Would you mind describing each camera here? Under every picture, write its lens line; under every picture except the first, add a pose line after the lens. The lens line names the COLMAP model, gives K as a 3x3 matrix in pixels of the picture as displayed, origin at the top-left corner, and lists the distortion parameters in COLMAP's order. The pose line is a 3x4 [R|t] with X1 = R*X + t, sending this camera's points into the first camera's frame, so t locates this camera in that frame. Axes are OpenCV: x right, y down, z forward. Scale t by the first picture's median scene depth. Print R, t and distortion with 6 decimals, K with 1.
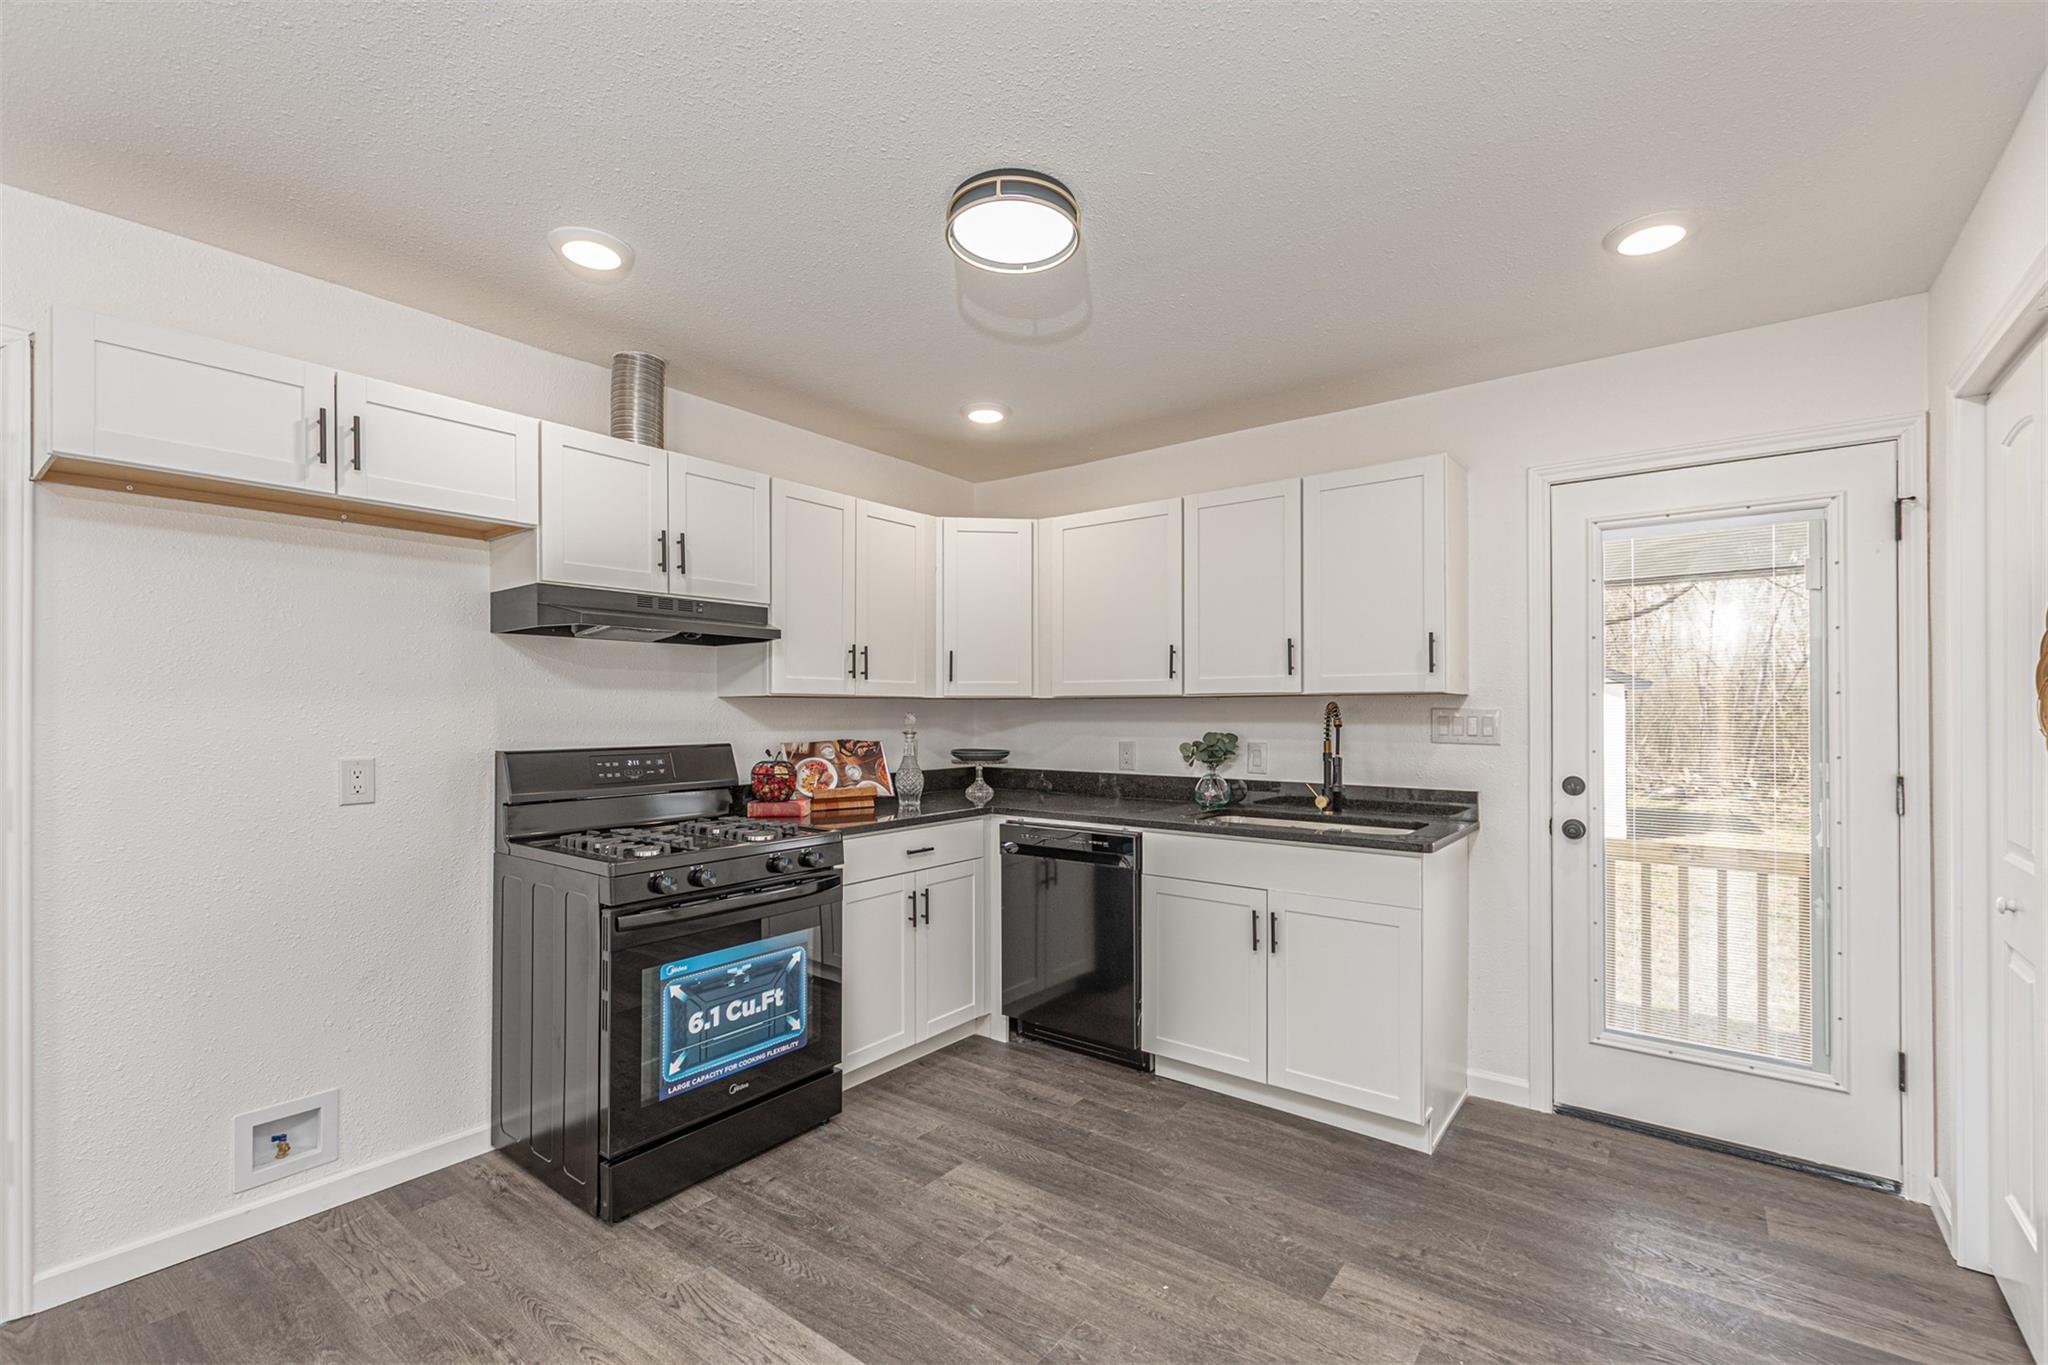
lens RADIAL K [[895.6, 0, 1033.7], [0, 895.6, 689.3], [0, 0, 1]] dist [0.010314, -0.003084]
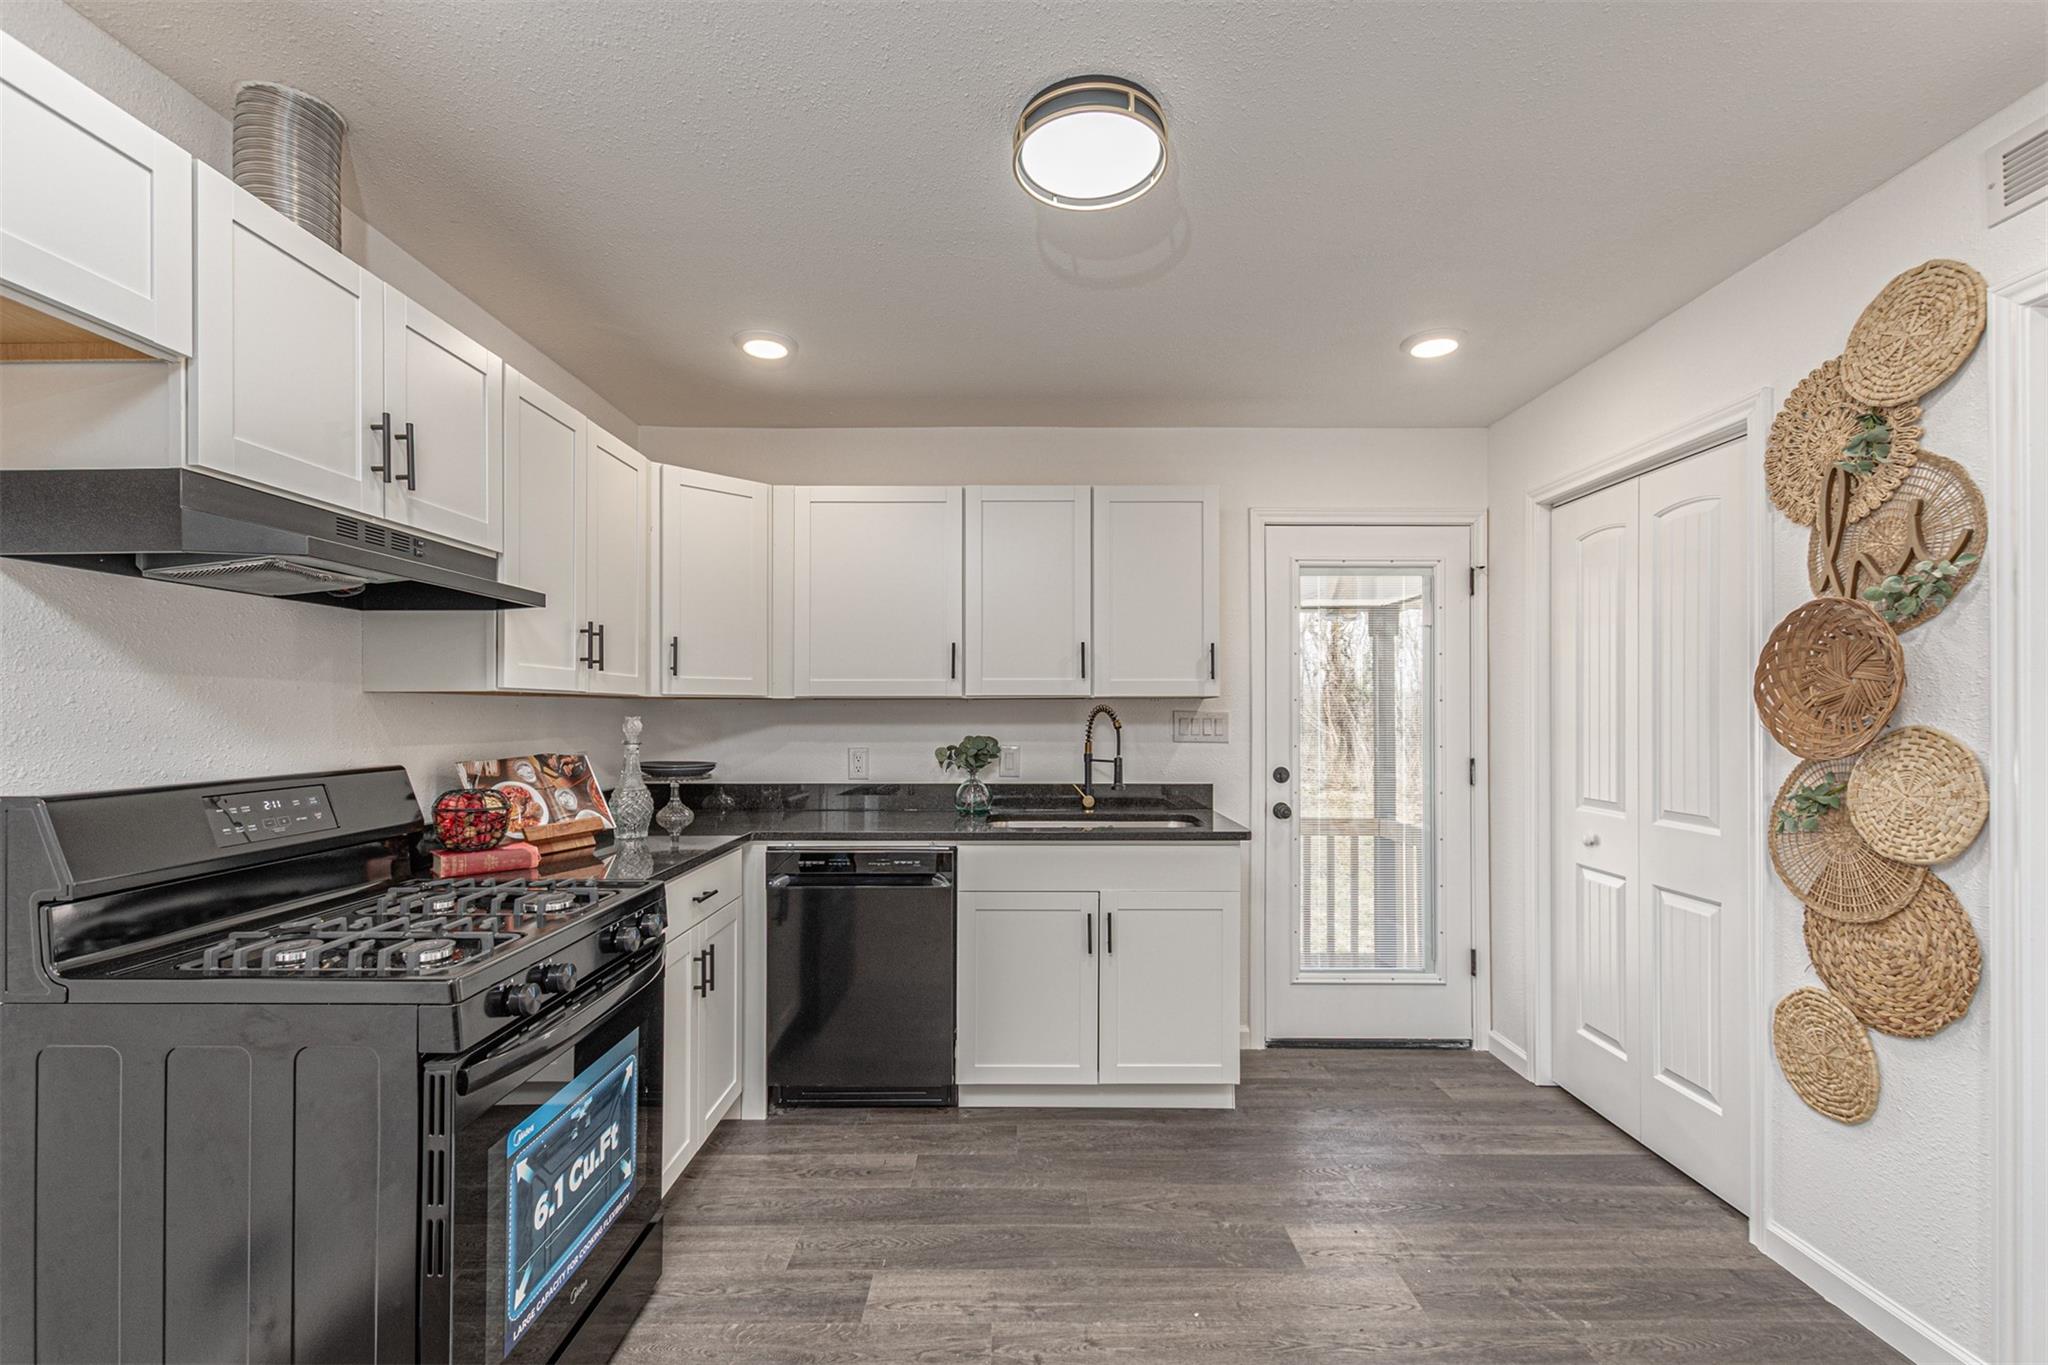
lens RADIAL K [[895.6, 0, 1024.2], [0, 895.6, 693.7], [0, 0, 1]] dist [0.010314, -0.003084]
pose [[0.793221, 0.013288, 0.608790, -0.419609], [-0.014939, 0.999886, -0.002359, 0.005153], [-0.608751, -0.007224, 0.793328, 0.251906]]
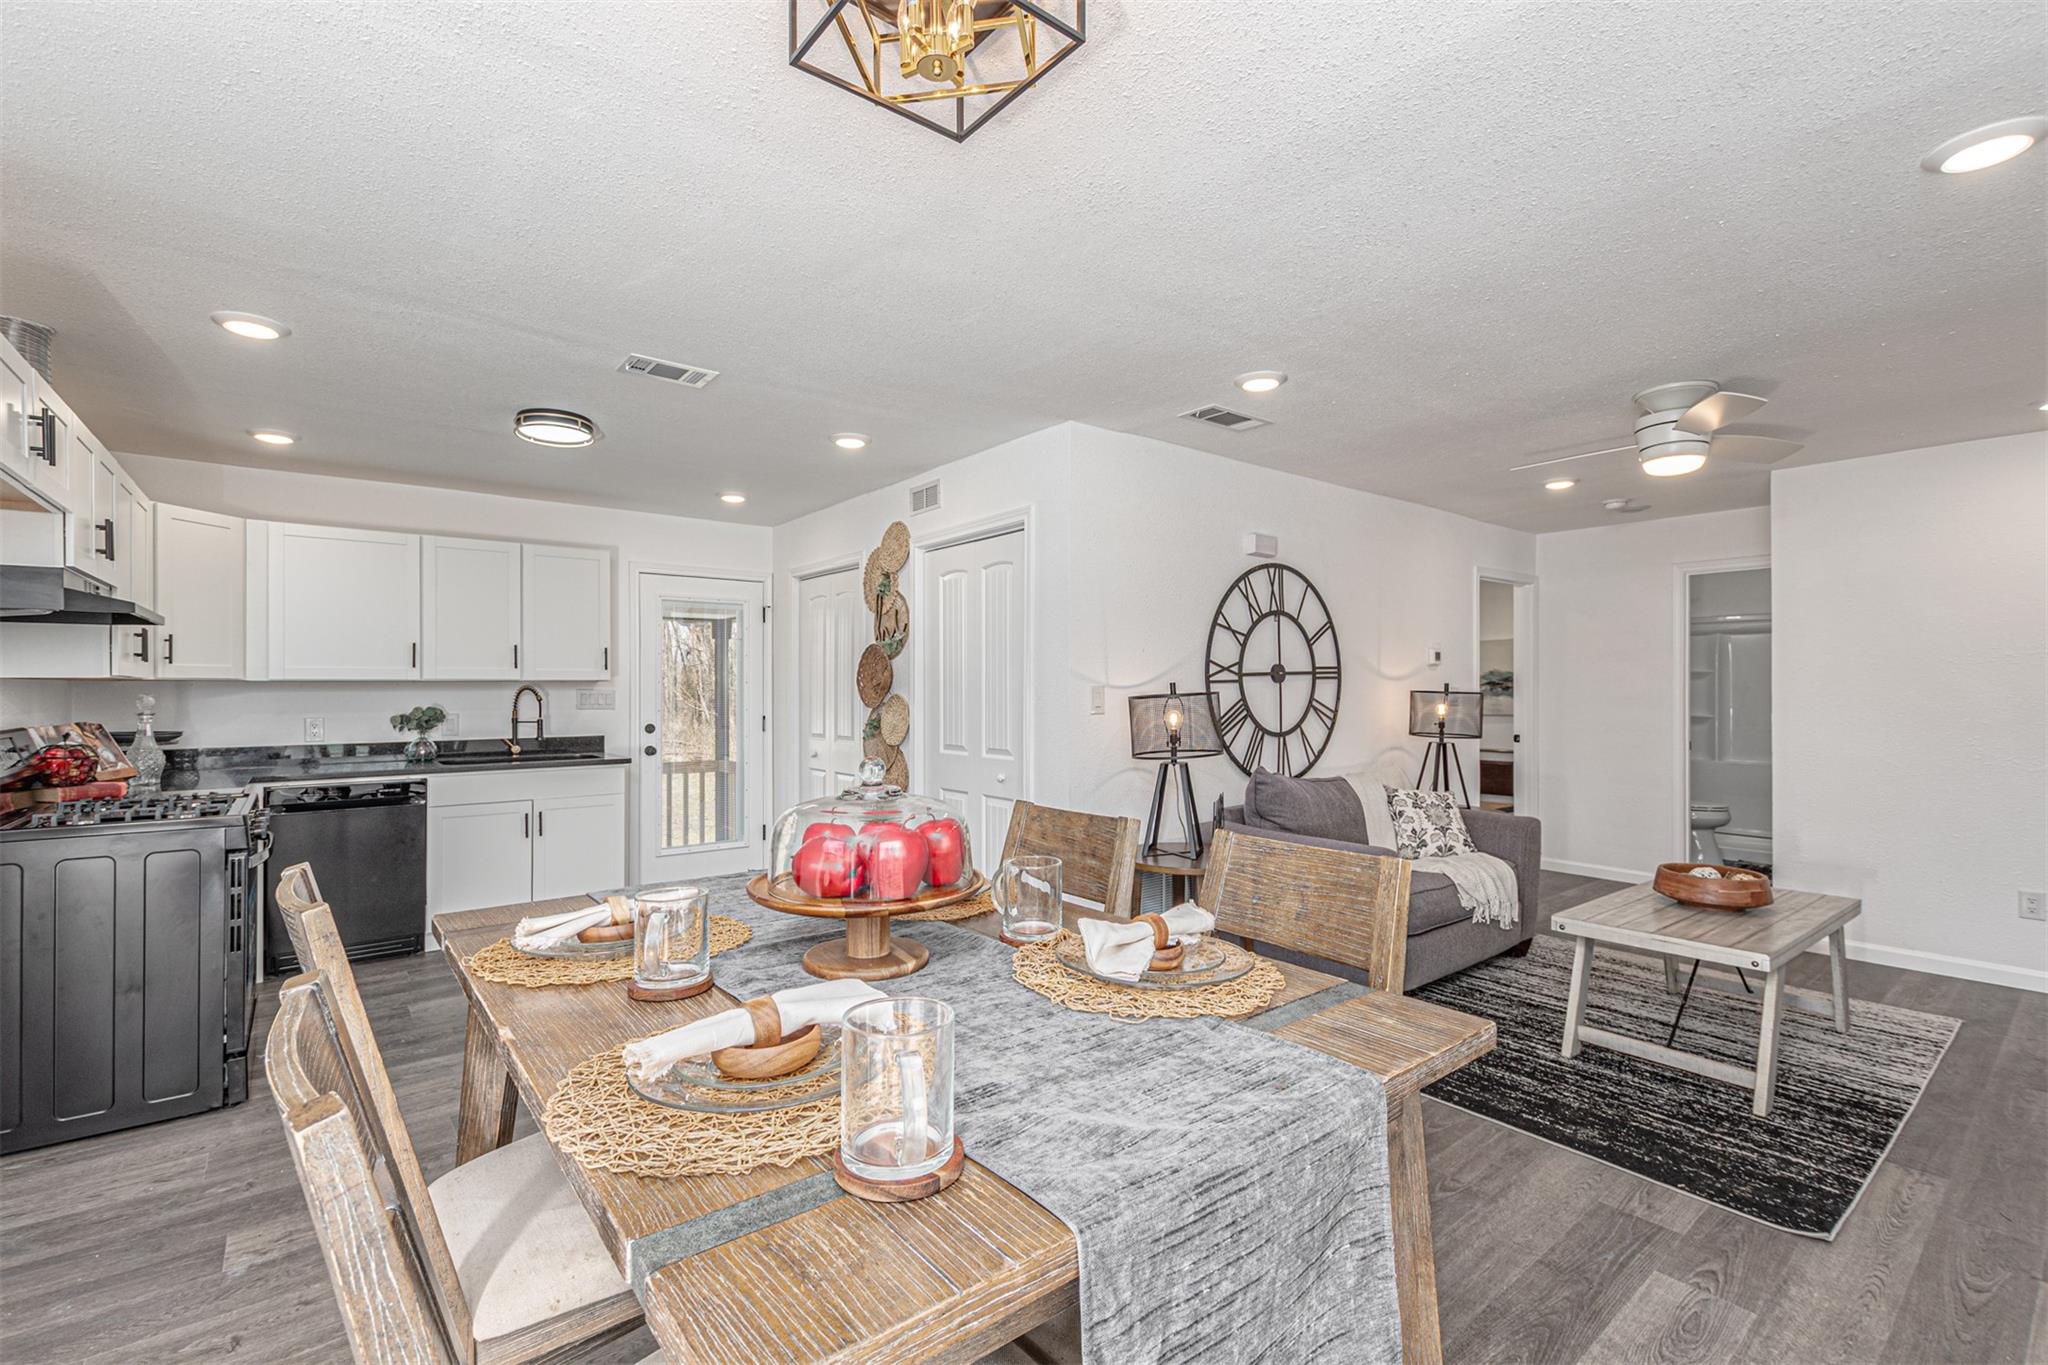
lens RADIAL K [[895.6, 0, 1025.8], [0, 895.6, 689.4], [0, 0, 1]] dist [0.010314, -0.003084]
pose [[0.241268, -0.000747, 0.970458, -1.111260], [-0.018939, 0.999806, 0.005478, -0.004785], [-0.970274, -0.019701, 0.241207, -0.268778]]
